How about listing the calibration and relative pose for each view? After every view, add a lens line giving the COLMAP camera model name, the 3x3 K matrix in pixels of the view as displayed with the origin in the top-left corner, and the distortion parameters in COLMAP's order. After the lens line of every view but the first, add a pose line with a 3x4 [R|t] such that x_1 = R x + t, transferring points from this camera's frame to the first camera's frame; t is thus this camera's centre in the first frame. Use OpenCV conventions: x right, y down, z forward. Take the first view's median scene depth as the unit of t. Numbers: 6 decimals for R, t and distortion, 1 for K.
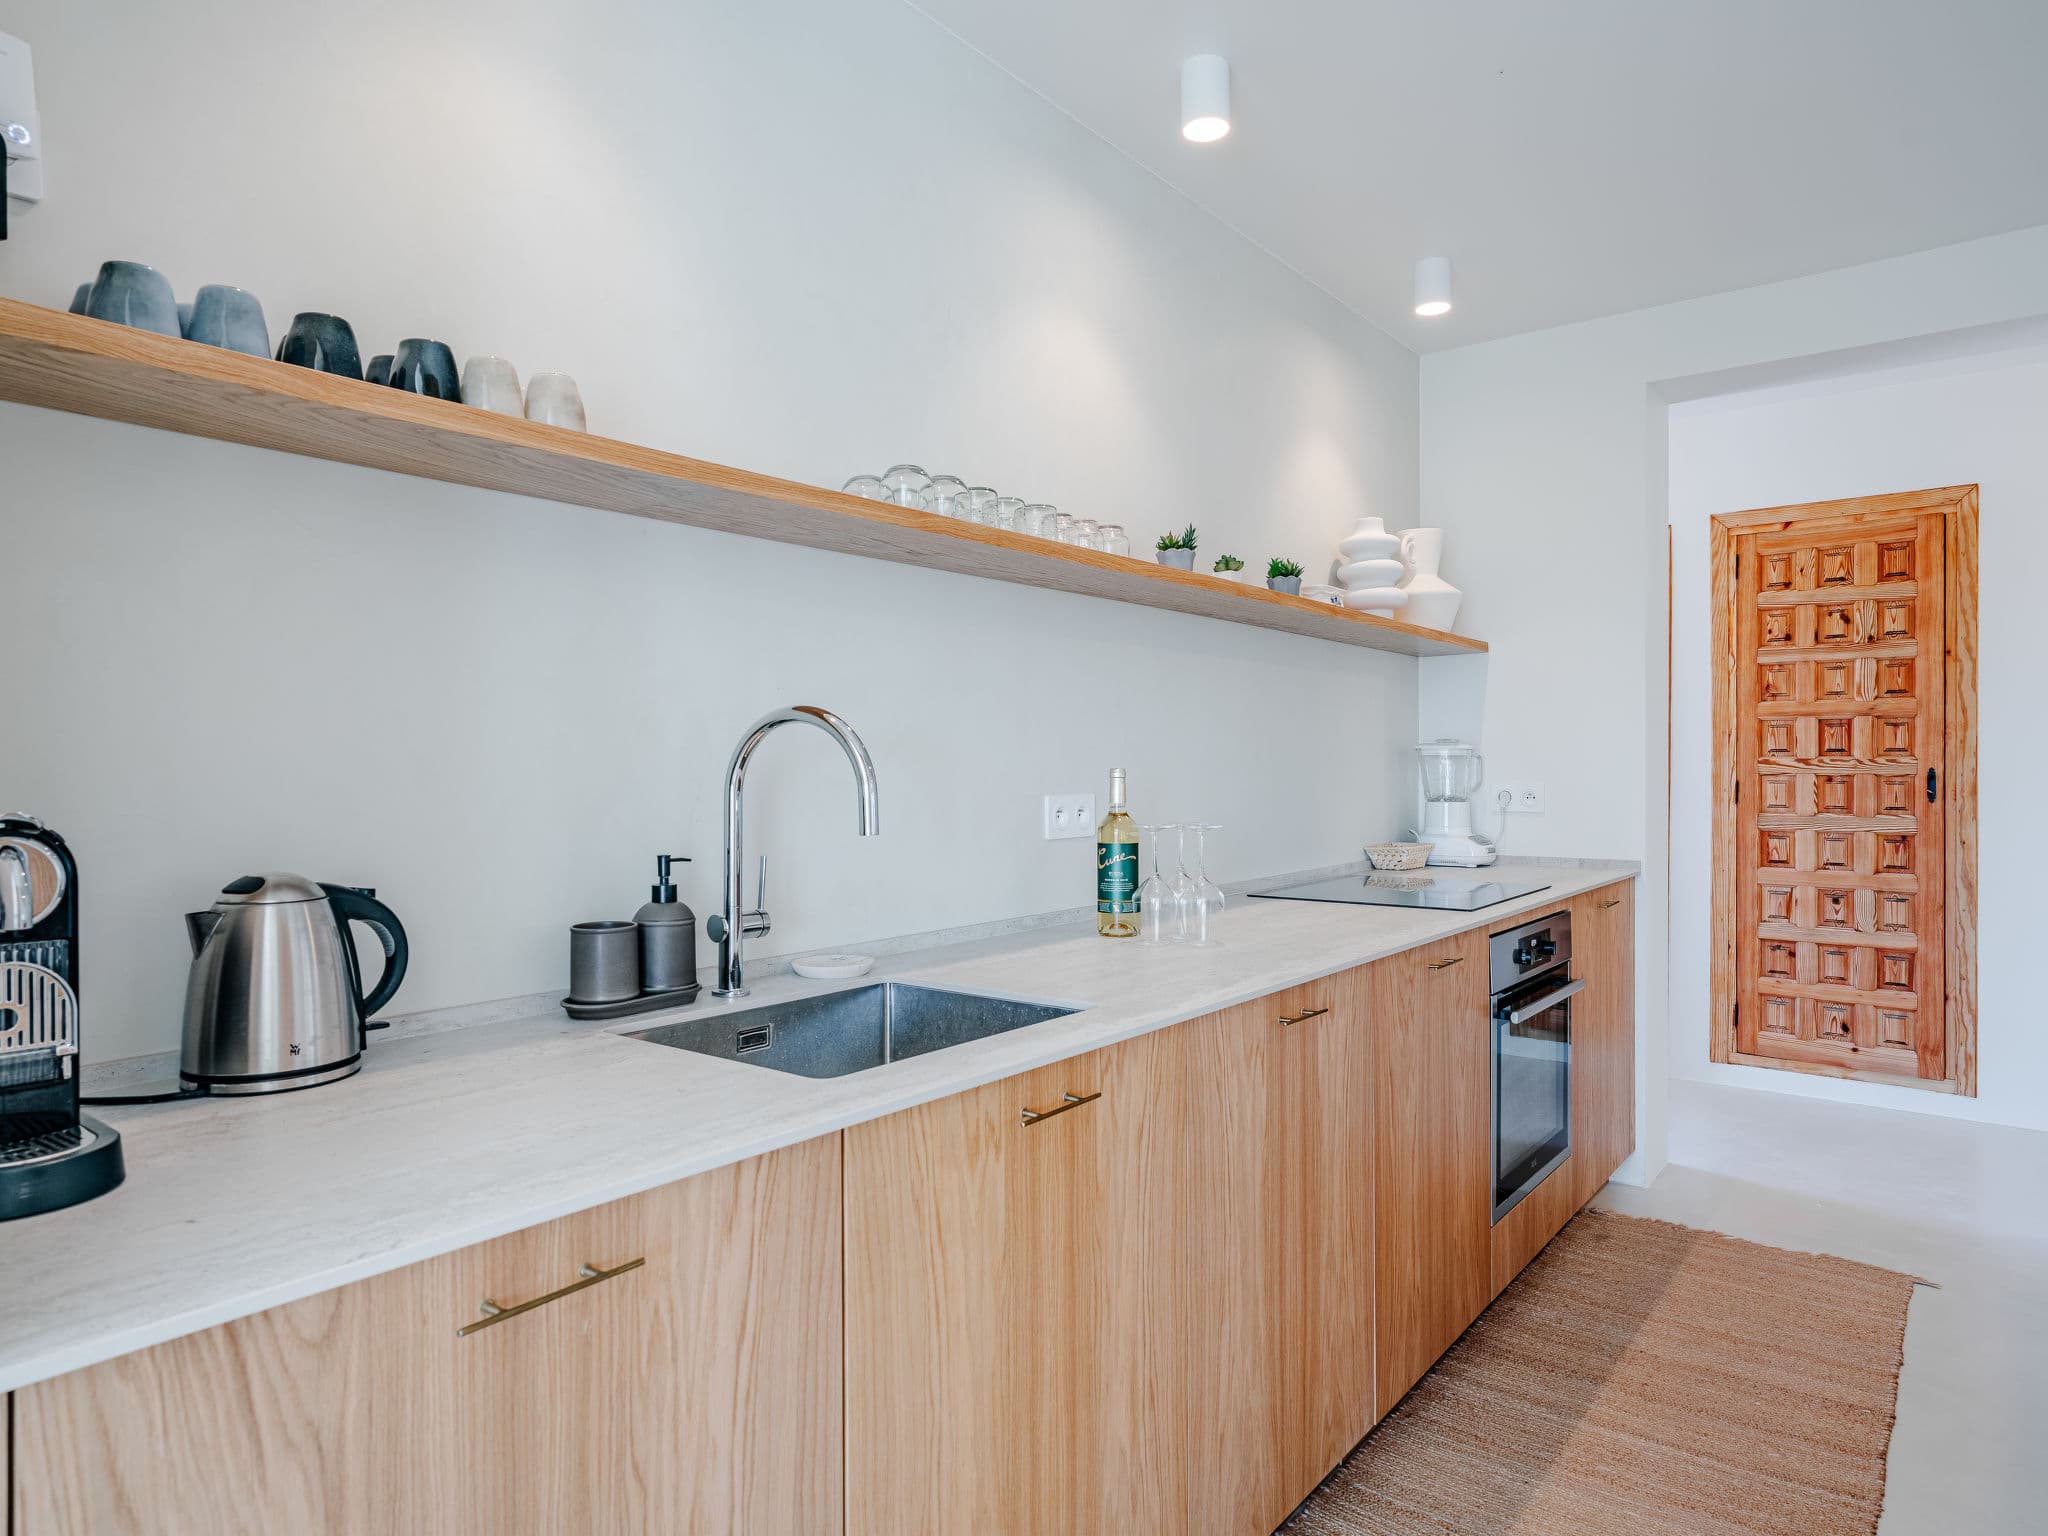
lens RADIAL K [[1271.6, 0, 1024.0], [0, 1271.6, 768.0], [0, 0, 1]] dist [0.000346, 0.000852]
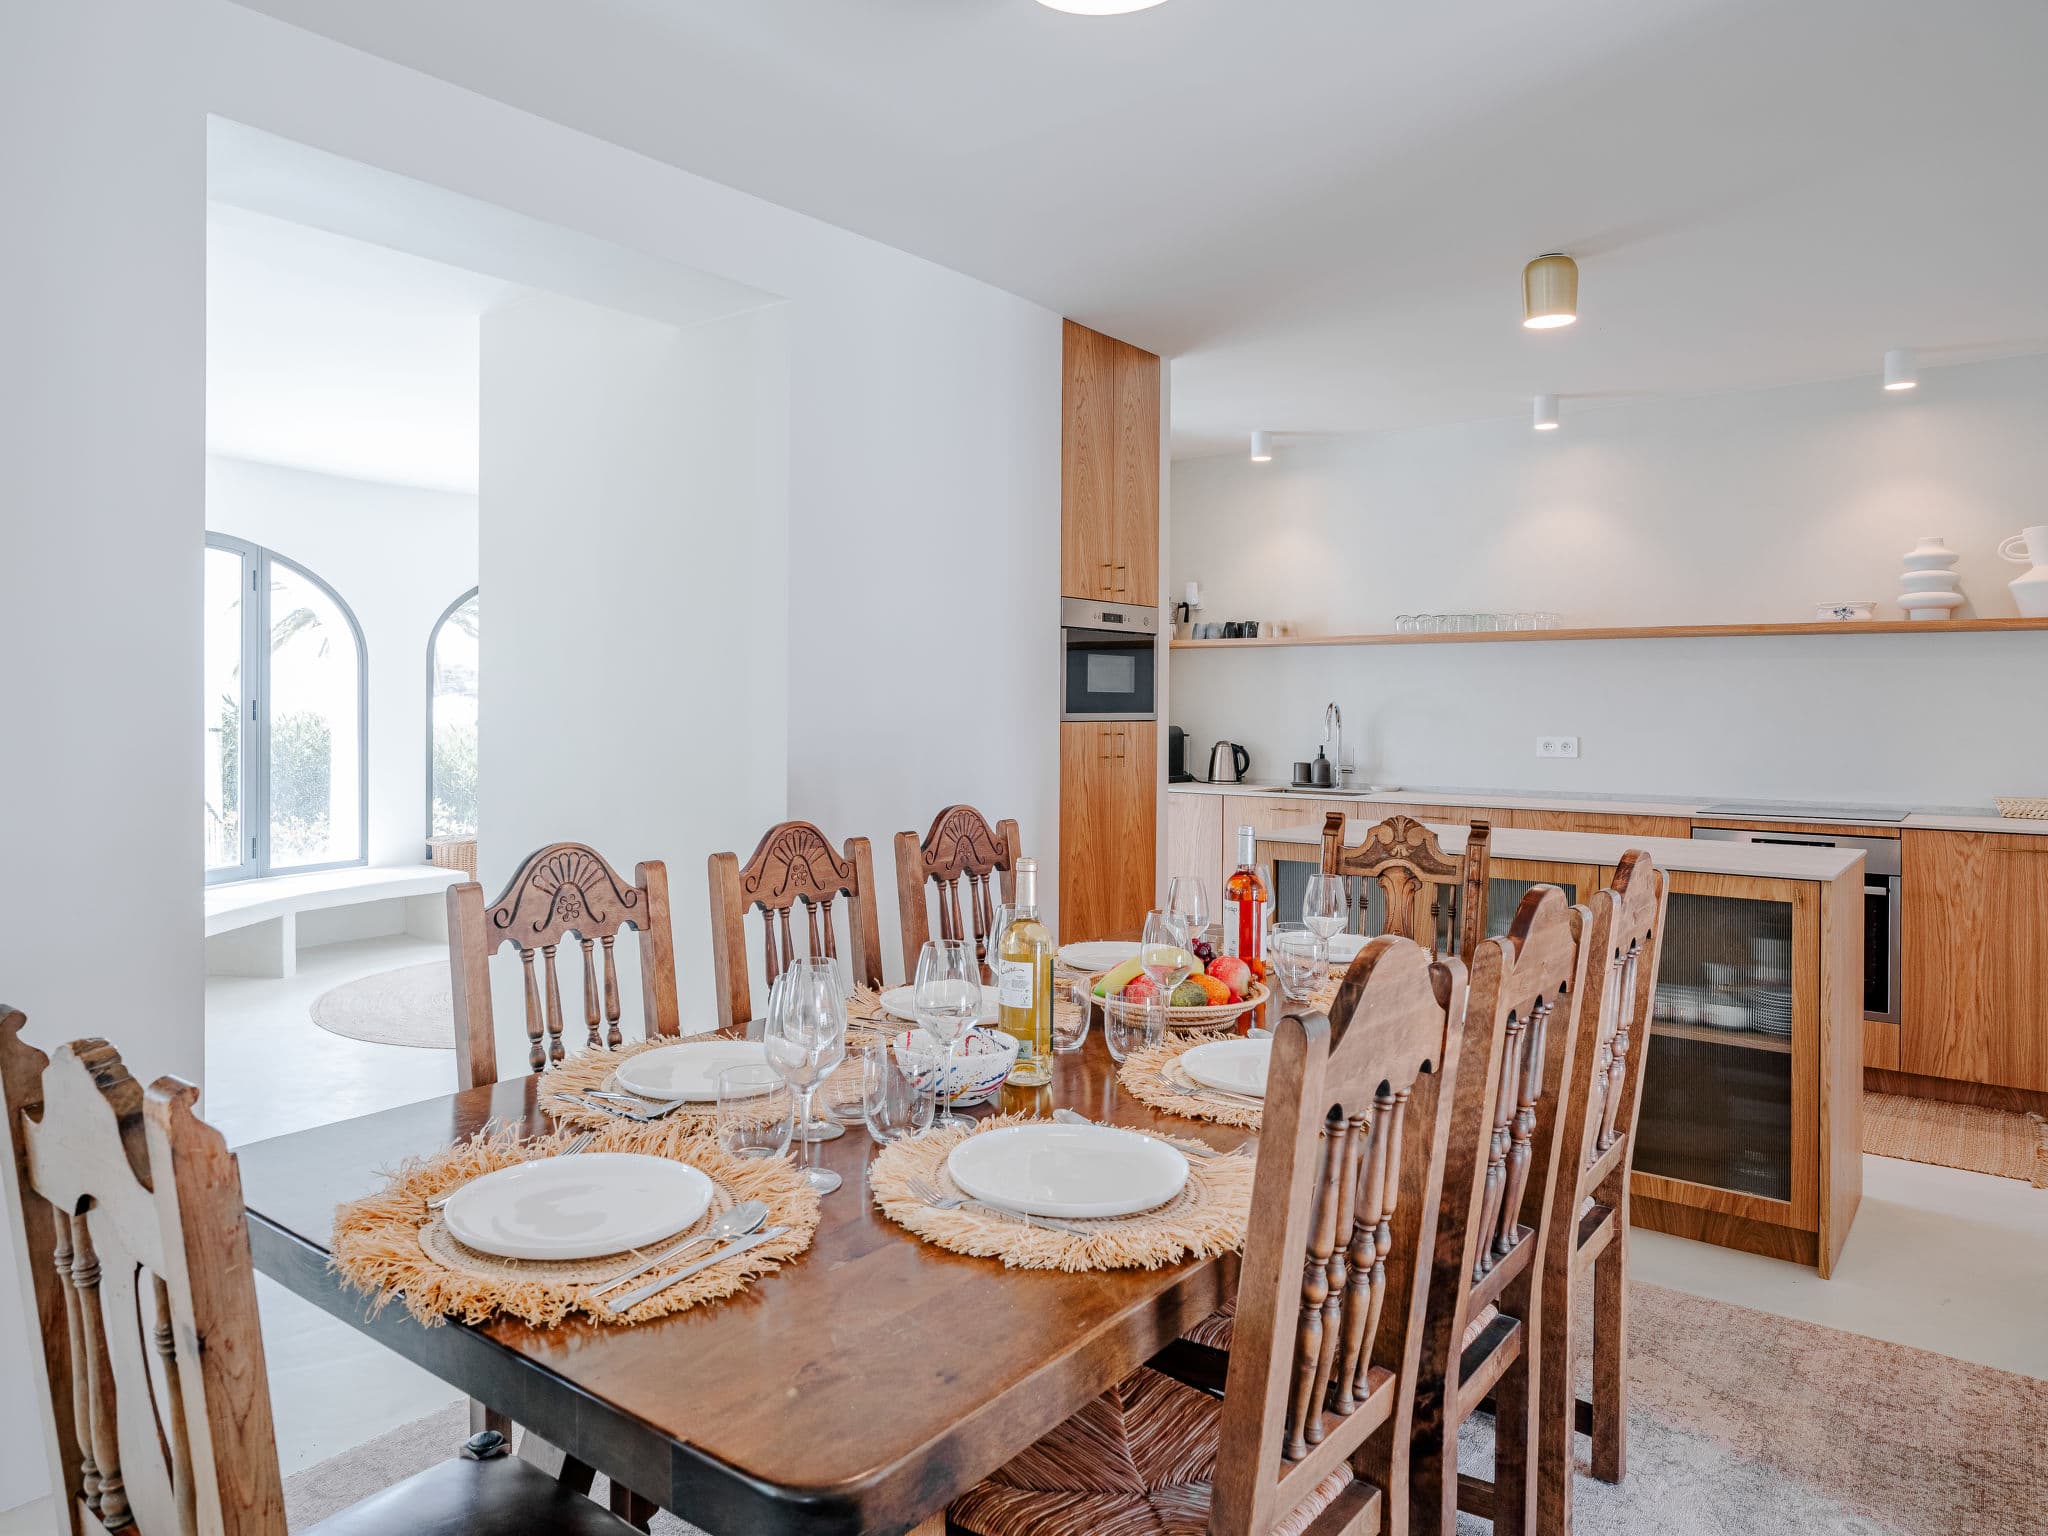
lens RADIAL K [[1287.8, 0, 996.0], [0, 1287.8, 707.2], [0, 0, 1]] dist [0.002943, 0.001785]
pose [[-0.000892, 0.002684, -0.999996, 3.176706], [-0.009680, 0.999950, 0.002692, -0.036123], [0.999953, 0.009682, -0.000866, 0.102085]]
